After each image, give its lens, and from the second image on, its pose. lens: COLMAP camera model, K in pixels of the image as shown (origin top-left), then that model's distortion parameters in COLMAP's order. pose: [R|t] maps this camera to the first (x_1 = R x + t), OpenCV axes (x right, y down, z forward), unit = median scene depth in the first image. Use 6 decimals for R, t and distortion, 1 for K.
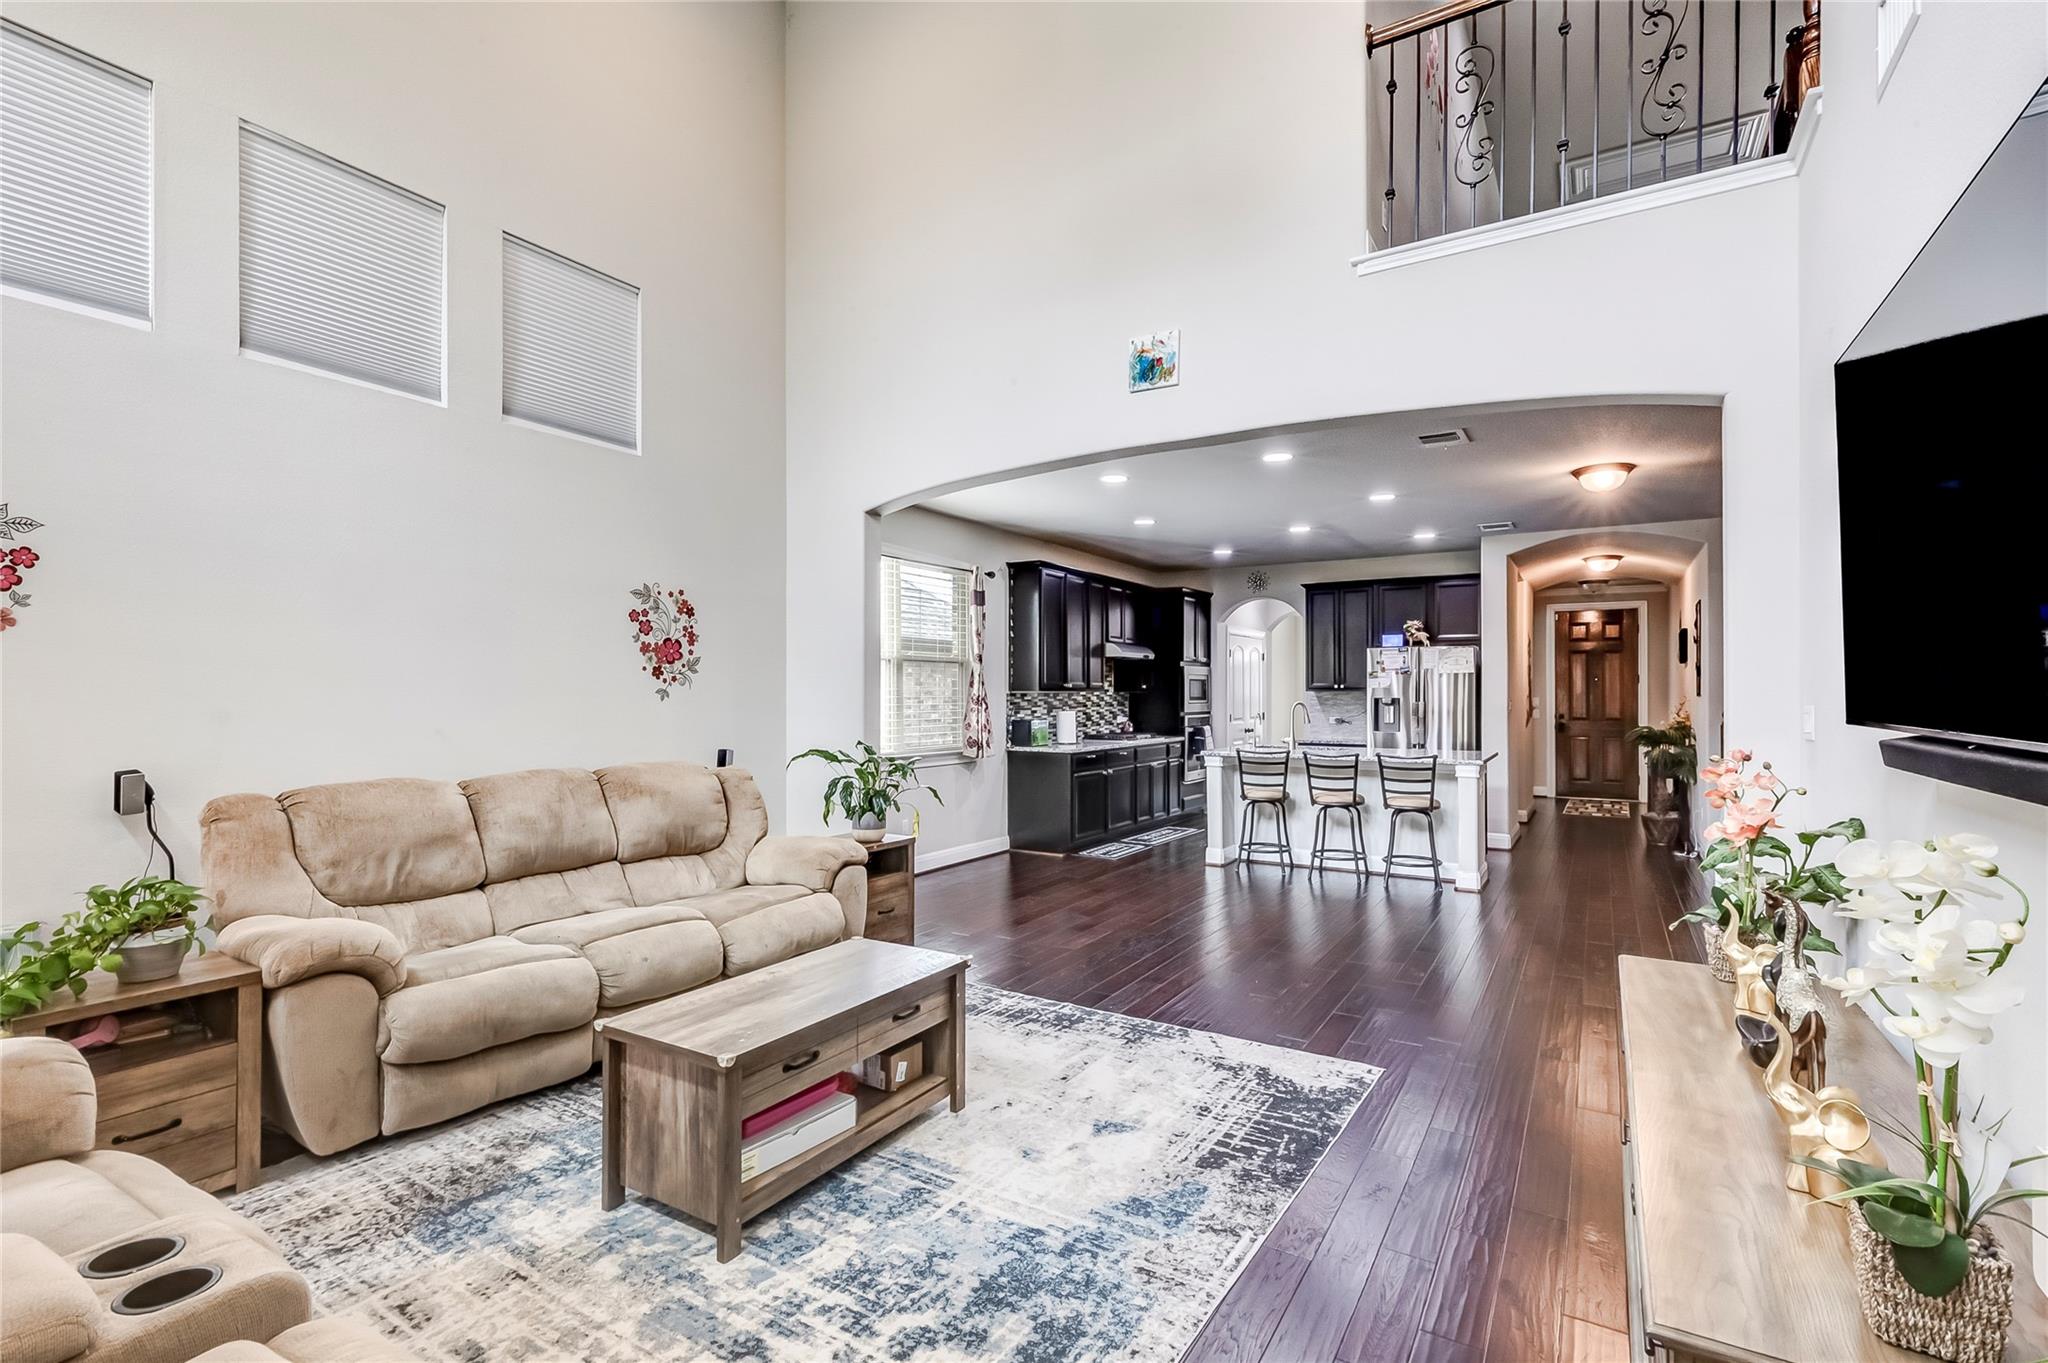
lens RADIAL K [[937.2, 0, 1027.2], [0, 937.2, 686.6], [0, 0, 1]] dist [0.003609, 0.000377]
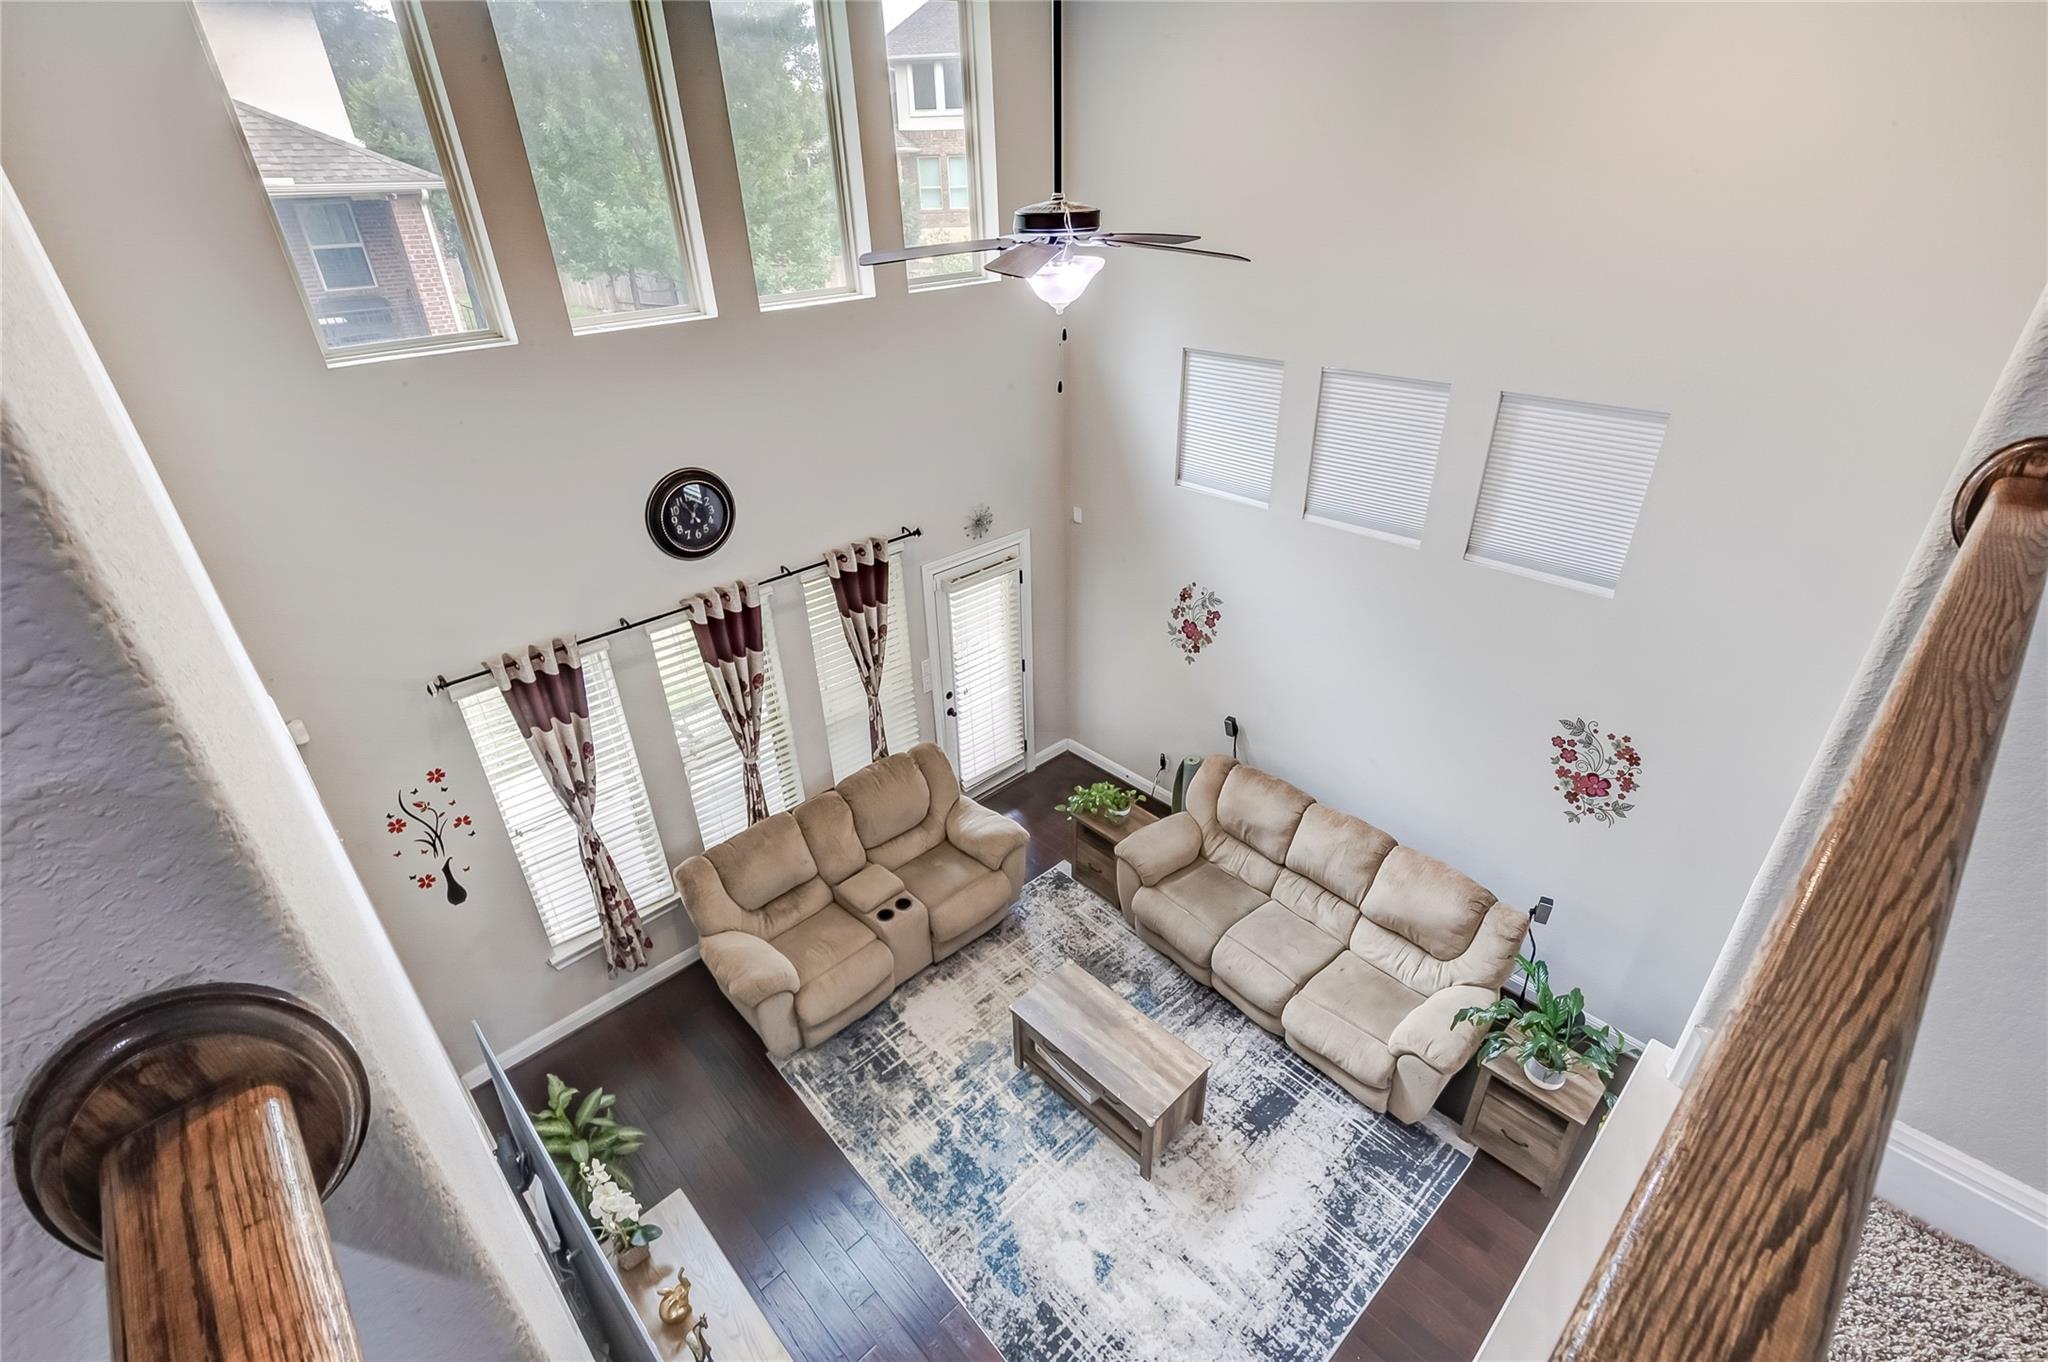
lens RADIAL K [[922.1, 0, 1024.9], [0, 922.1, 688.1], [0, 0, 1]] dist [0.003319, 0.000062]
pose [[-0.257080, 0.485264, -0.835720, 0.541320], [0.033597, 0.868751, 0.494109, -0.641513], [0.965806, 0.098948, -0.239642, 0.673417]]
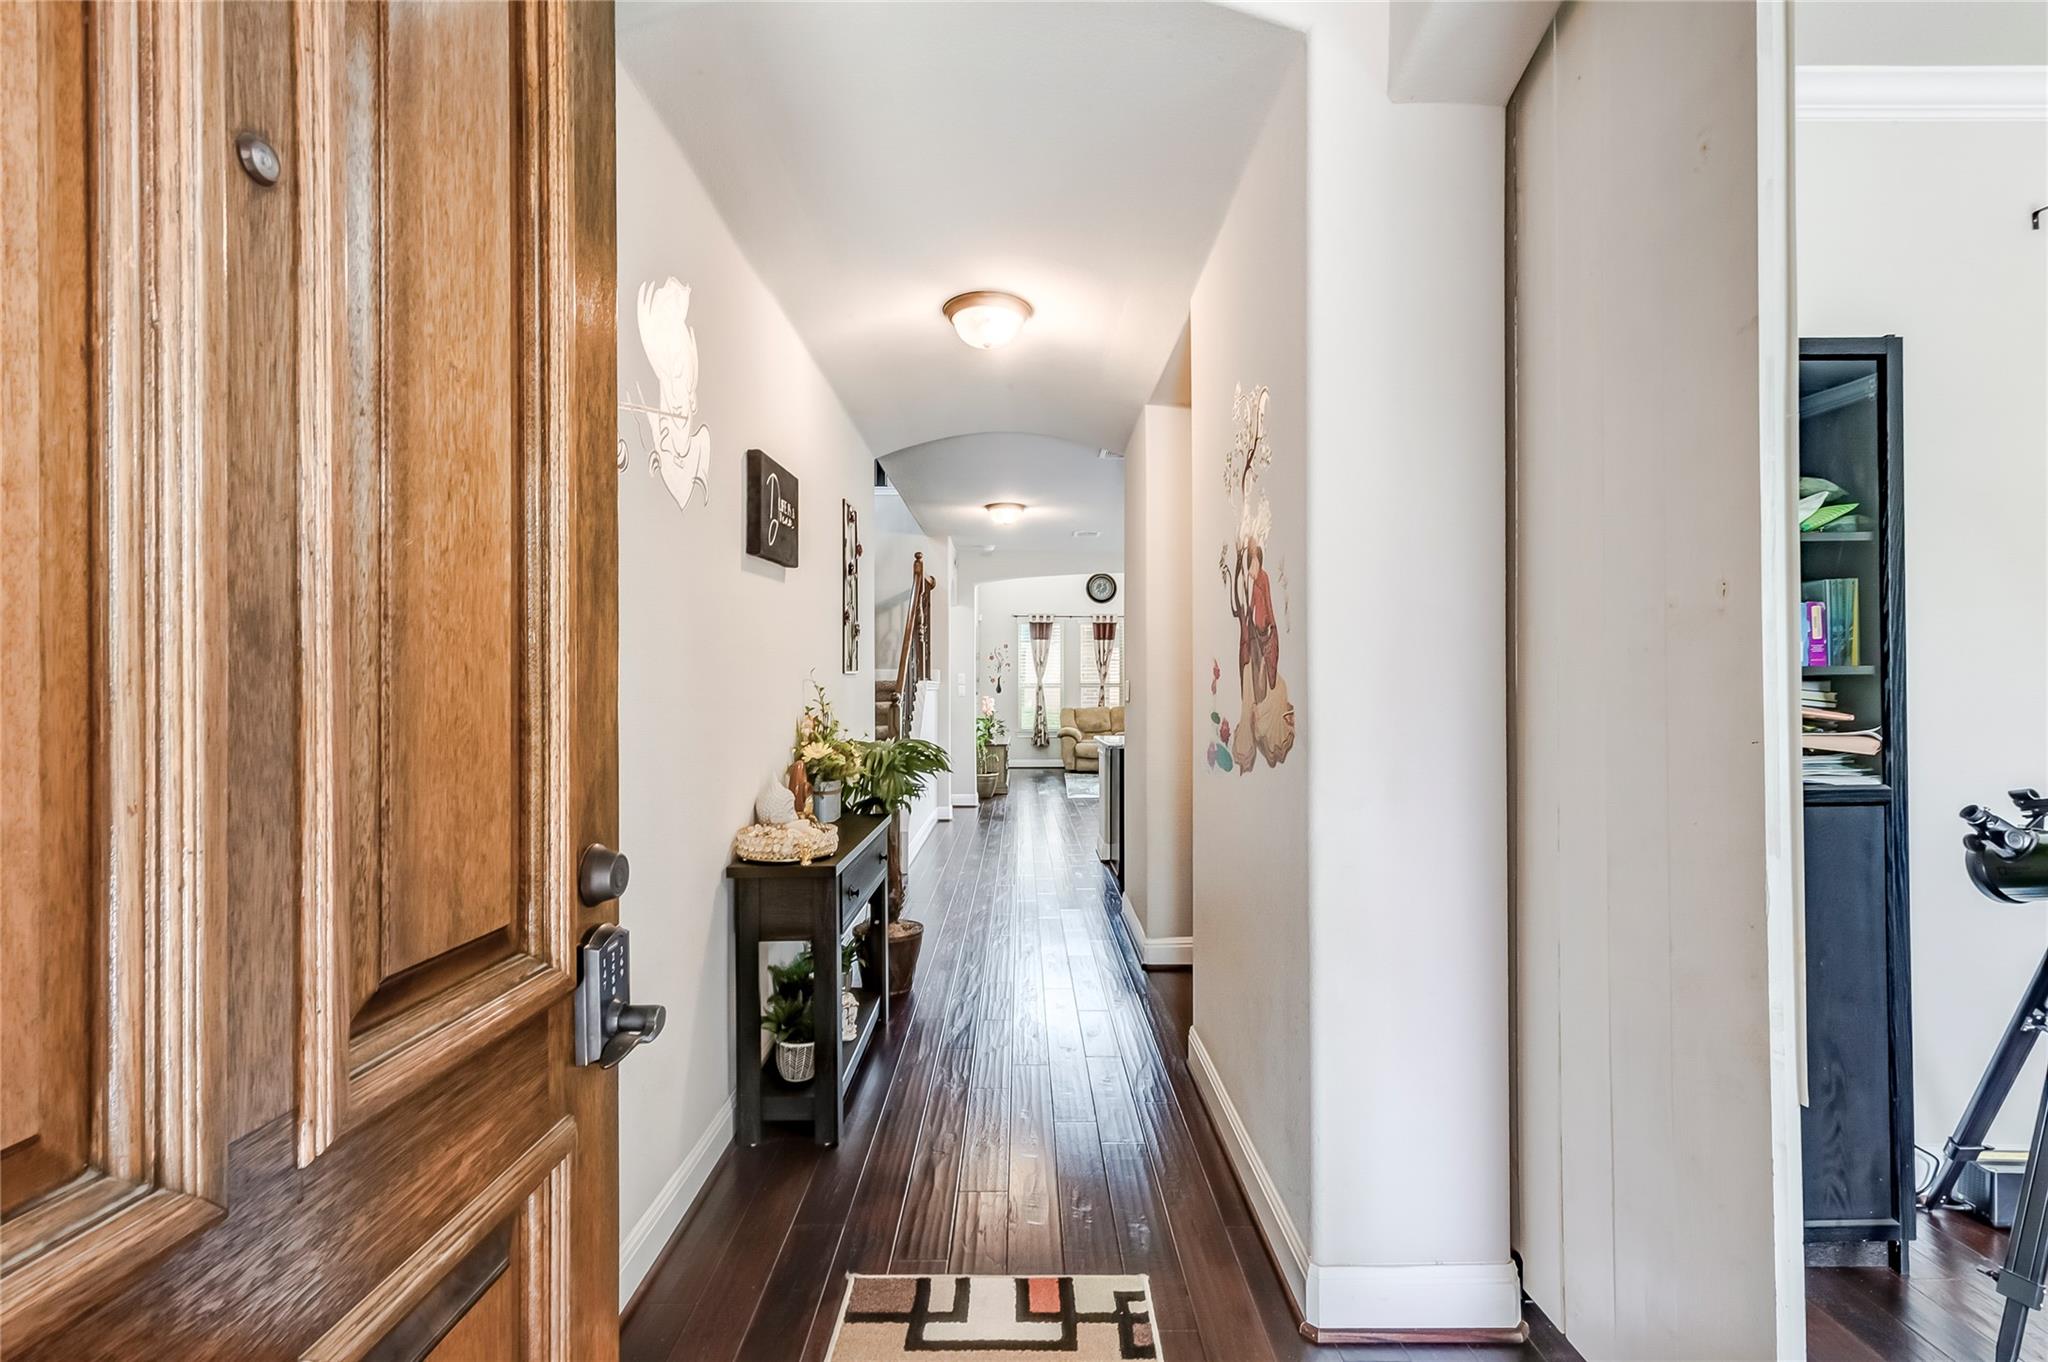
lens RADIAL K [[922.1, 0, 1024.9], [0, 922.1, 688.1], [0, 0, 1]] dist [0.003319, 0.000062]
pose [[-0.851299, -0.000360, -0.524681, 1.496364], [0.006035, 0.999927, -0.010478, 0.039300], [0.524646, -0.012086, -0.851235, 2.494894]]
